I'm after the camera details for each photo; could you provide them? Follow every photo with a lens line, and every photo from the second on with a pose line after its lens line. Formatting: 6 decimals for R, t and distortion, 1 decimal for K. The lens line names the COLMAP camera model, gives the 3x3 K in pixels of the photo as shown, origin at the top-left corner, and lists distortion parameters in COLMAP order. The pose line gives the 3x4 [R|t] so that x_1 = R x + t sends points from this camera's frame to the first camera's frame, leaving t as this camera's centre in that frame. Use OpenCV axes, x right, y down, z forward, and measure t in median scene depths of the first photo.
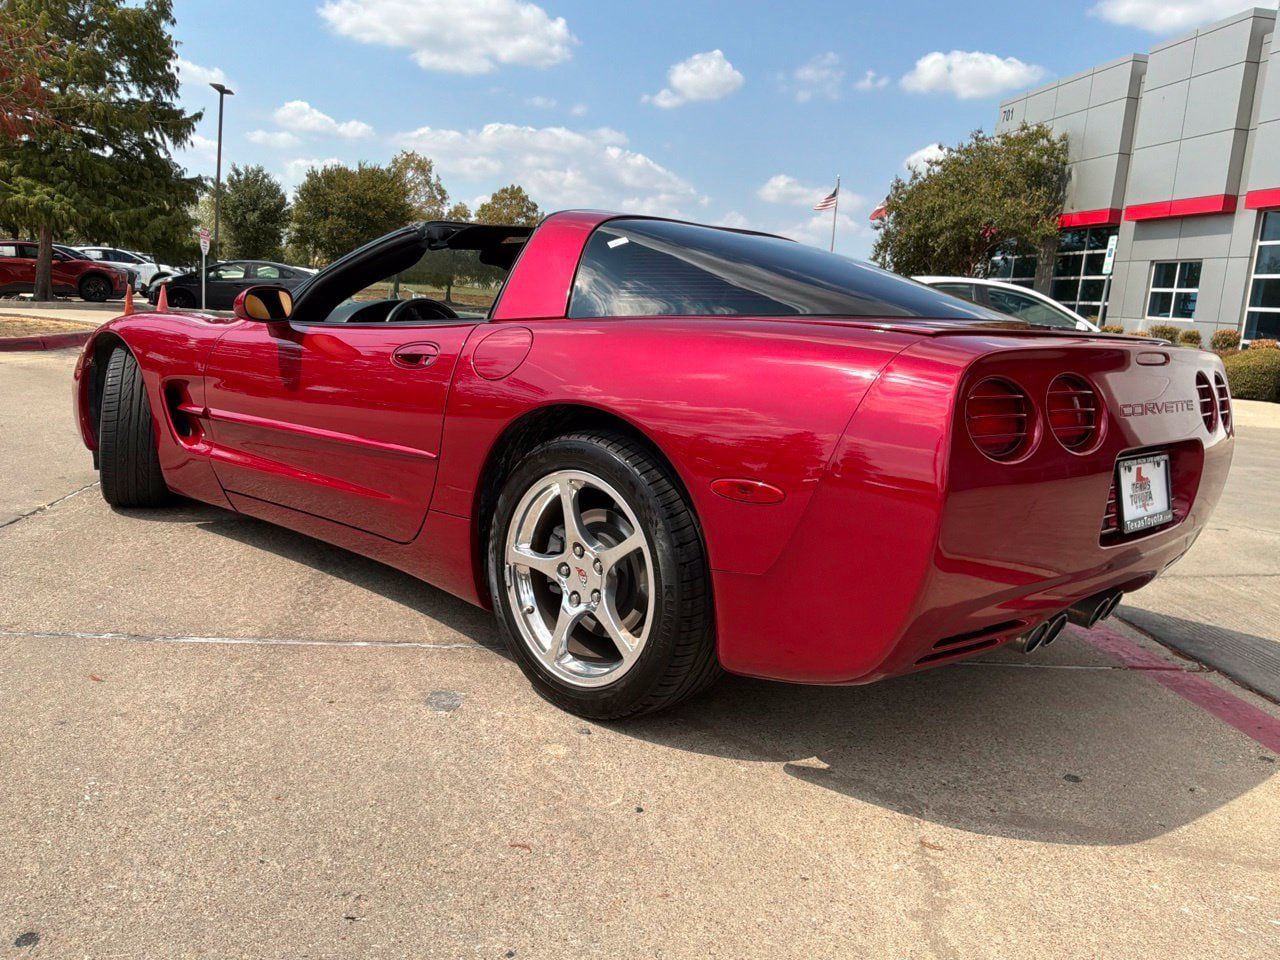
lens RADIAL K [[1056.8, 0, 638.9], [0, 1056.8, 458.3], [0, 0, 1]] dist [0.092246, -0.208264]
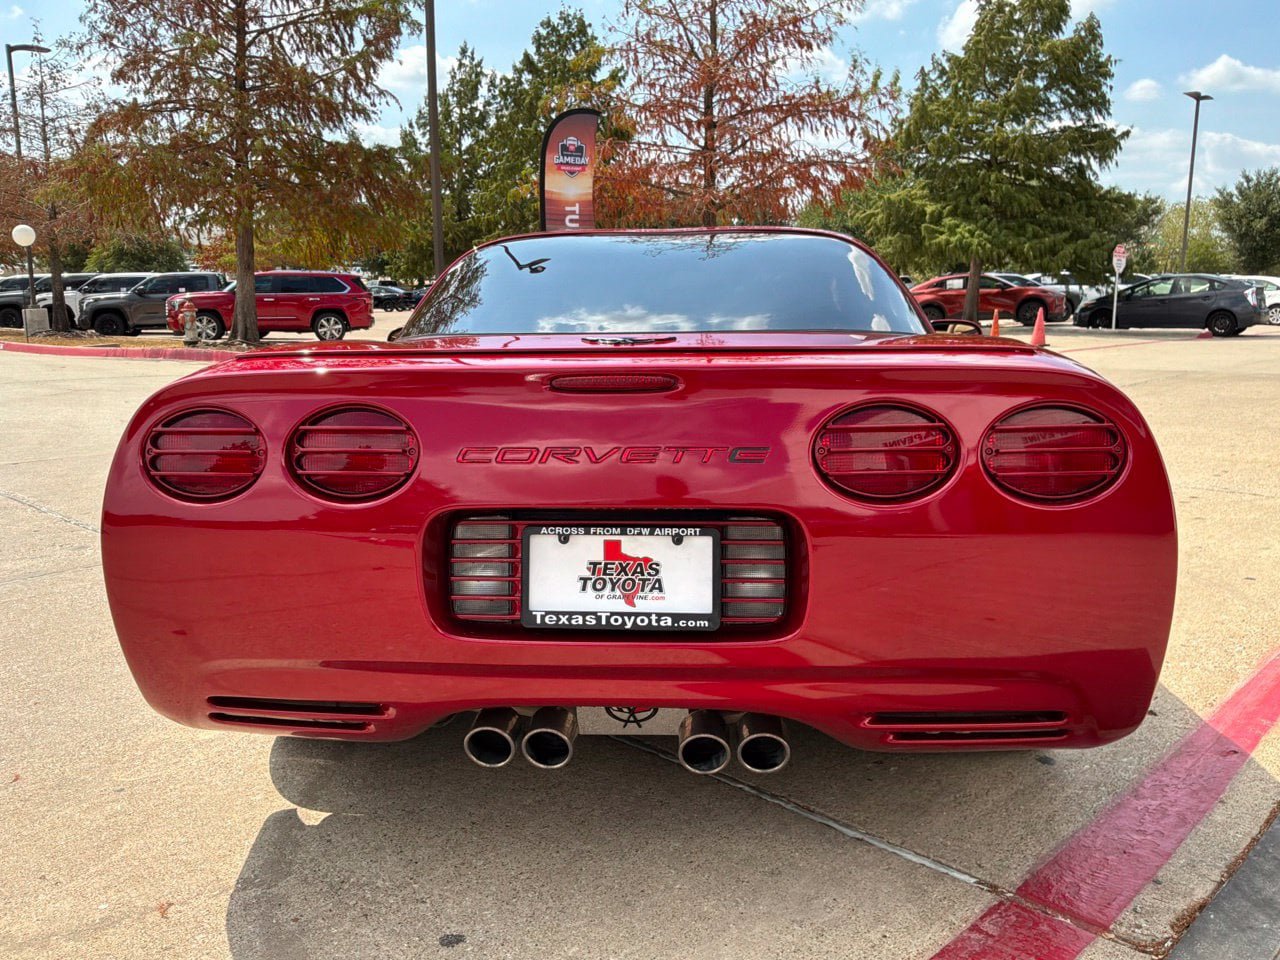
lens RADIAL K [[1056.8, 0, 638.9], [0, 1056.8, 458.3], [0, 0, 1]] dist [0.092246, -0.208264]
pose [[0.634791, 0.046238, -0.771299, 0.863522], [-0.060435, 0.998121, 0.010098, -0.045078], [0.770317, 0.040203, 0.636392, 0.499594]]
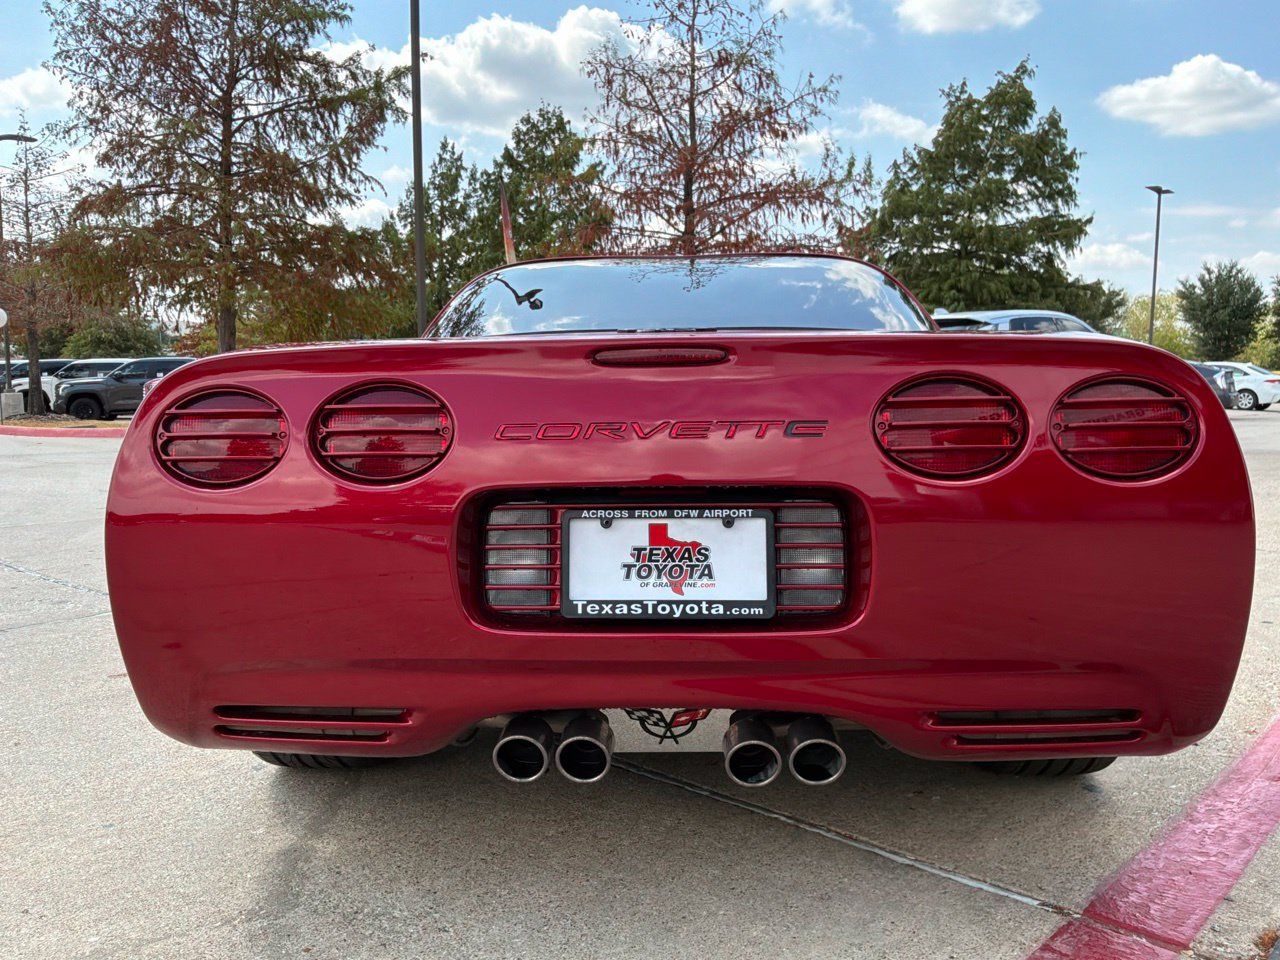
lens RADIAL K [[1054.3, 0, 640.3], [0, 1054.3, 475.3], [0, 0, 1]] dist [0.087848, -0.194374]
pose [[0.652731, -0.006497, -0.757562, 0.813208], [-0.057568, 0.996647, -0.058150, 0.014750], [0.755399, 0.081568, 0.650168, 0.497444]]
